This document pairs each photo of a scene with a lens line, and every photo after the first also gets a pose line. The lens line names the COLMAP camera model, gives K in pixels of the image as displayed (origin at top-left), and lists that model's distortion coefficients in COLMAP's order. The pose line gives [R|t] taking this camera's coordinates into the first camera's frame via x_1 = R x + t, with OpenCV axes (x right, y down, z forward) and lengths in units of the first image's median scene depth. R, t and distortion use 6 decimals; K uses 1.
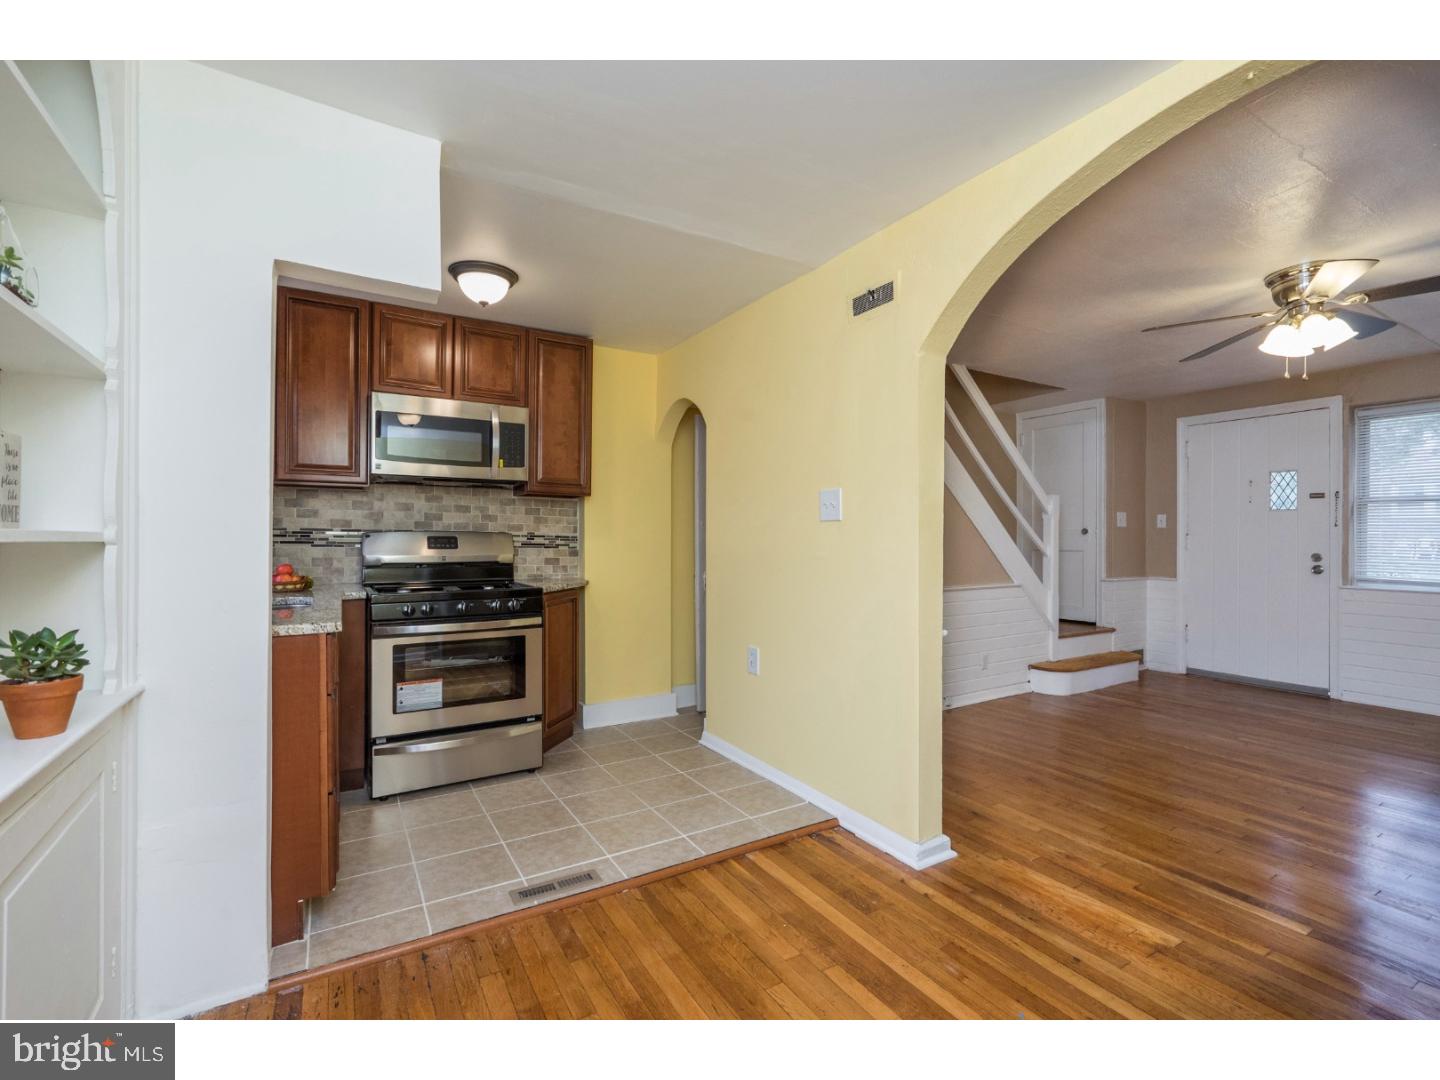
lens RADIAL K [[653.8, 0, 724.6], [0, 653.8, 538.7], [0, 0, 1]] dist [0.000752, 0.000300]
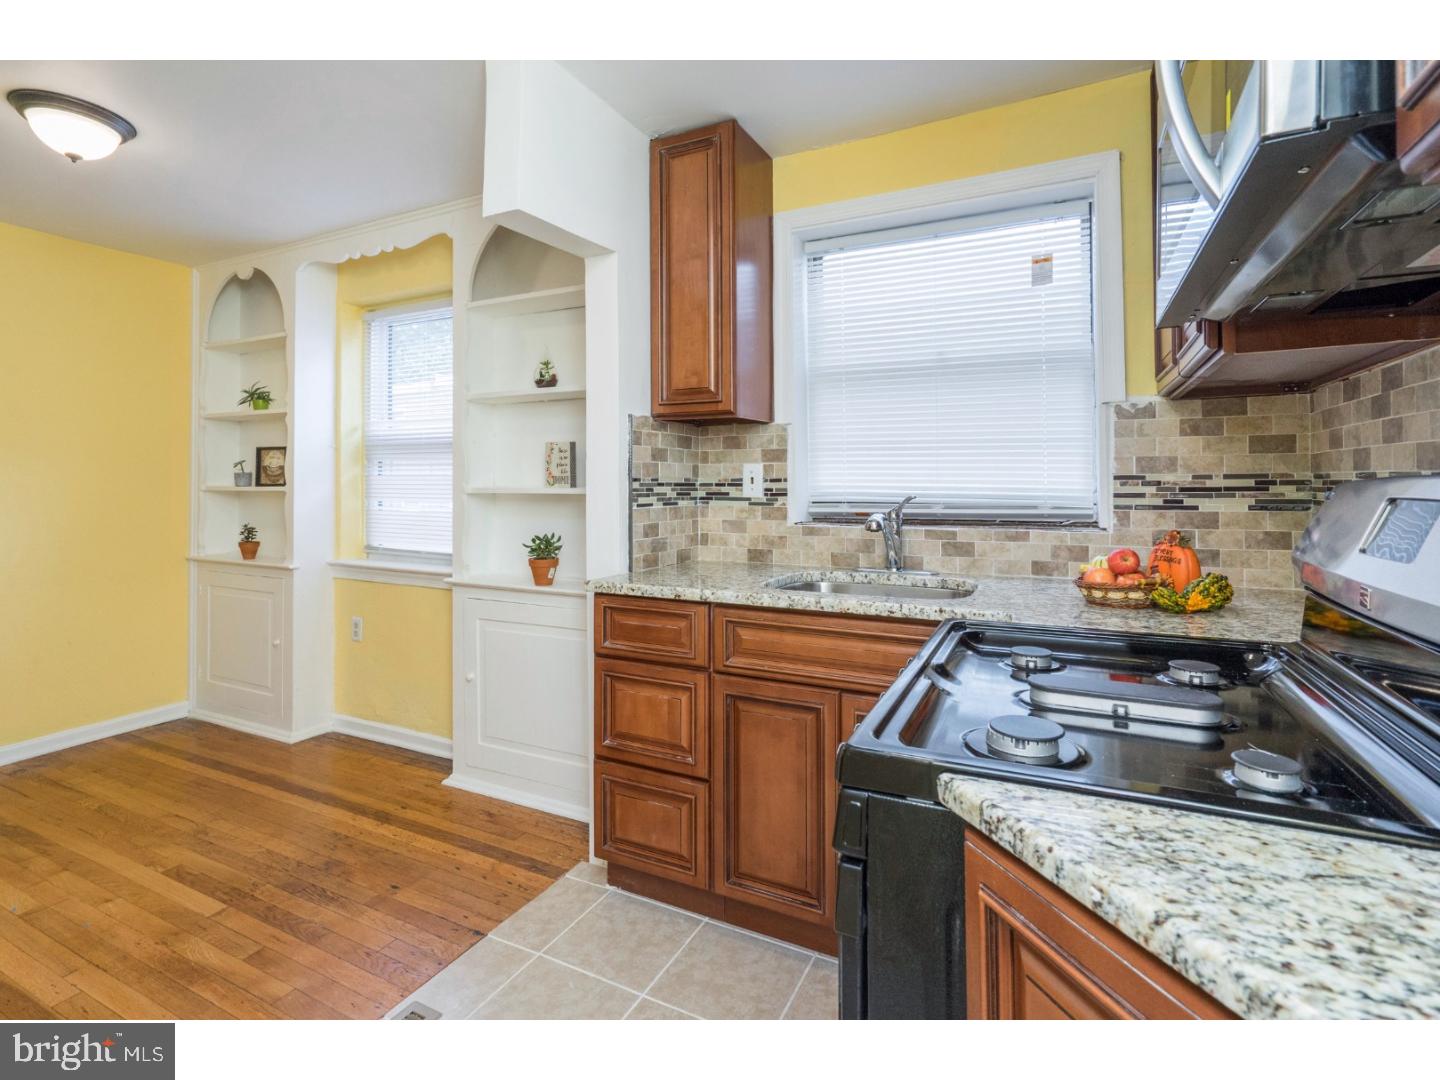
lens RADIAL K [[682.7, 0, 713.1], [0, 682.7, 475.8], [0, 0, 1]] dist [-0.003600, 0.000347]
pose [[-0.847657, -0.005295, -0.530519, -0.098515], [0.000638, 0.999939, -0.011000, -0.008079], [0.530545, -0.009662, -0.847602, 0.933827]]
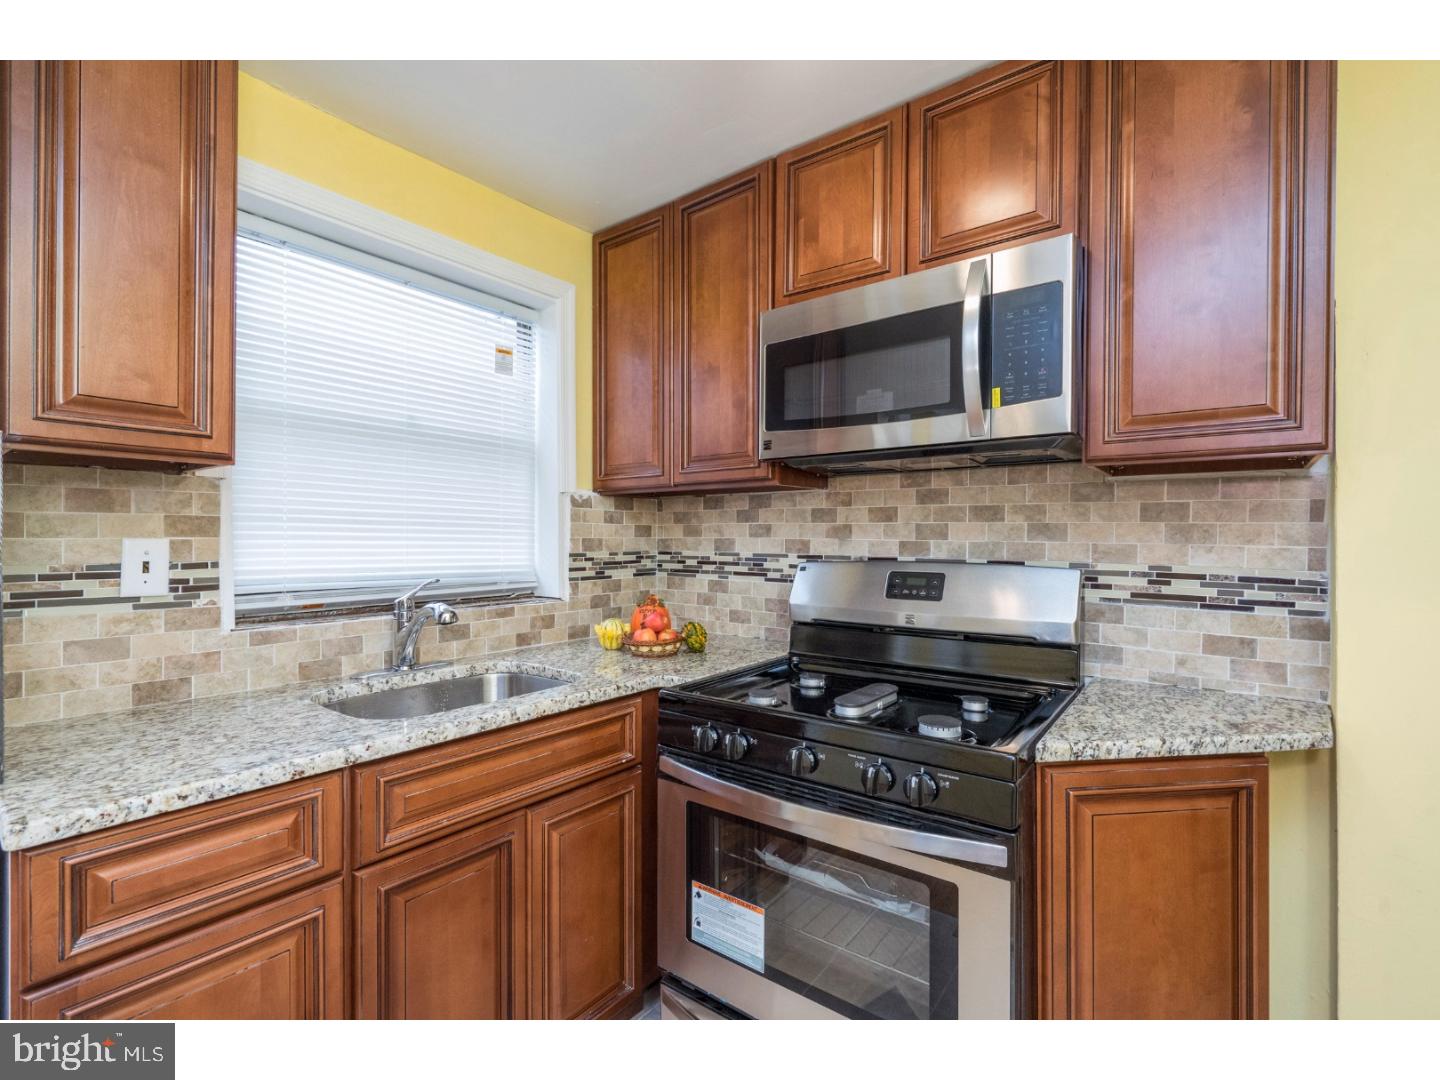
lens RADIAL K [[663.2, 0, 721.9], [0, 663.2, 537.6], [0, 0, 1]] dist [-0.001088, 0.000210]
pose [[0.353288, -0.004142, -0.935506, -0.019481], [0.000310, 0.999991, -0.004311, -0.024084], [0.935515, 0.001233, 0.353286, 0.604559]]
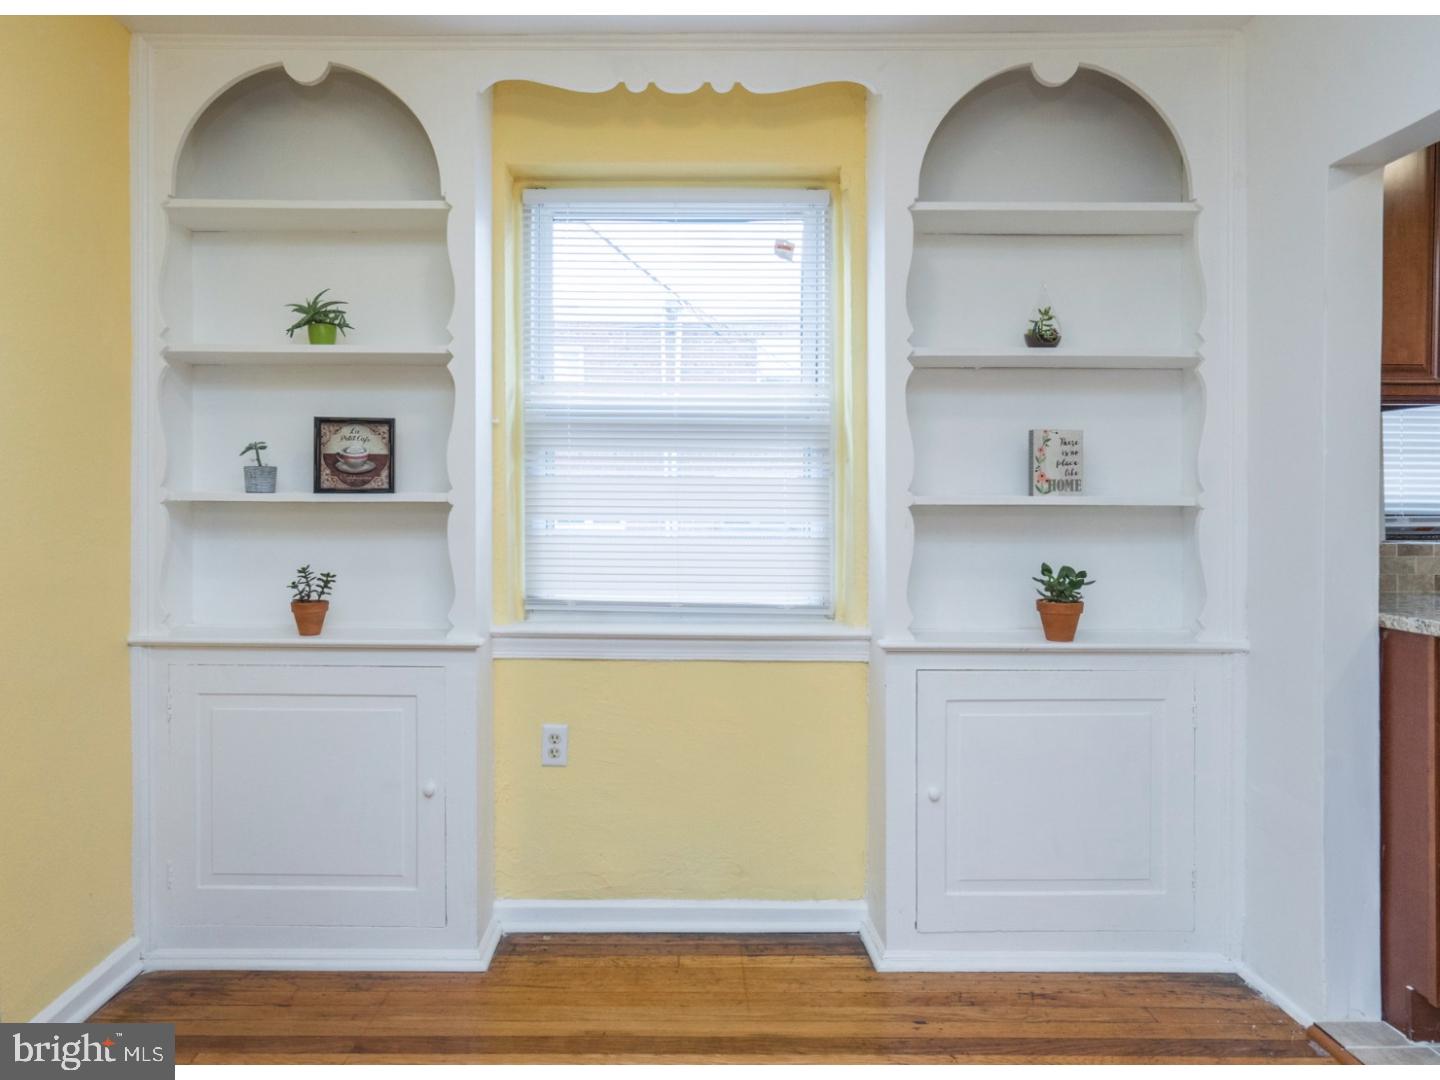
lens RADIAL K [[860.7, 0, 649.9], [0, 860.7, 500.7], [0, 0, 1]] dist [-0.002027, 0.001167]
pose [[-0.531251, -0.001382, -0.847213, 0.302247], [-0.003097, 0.999995, 0.000310, -0.000457], [0.847209, 0.002789, -0.531253, 0.366054]]
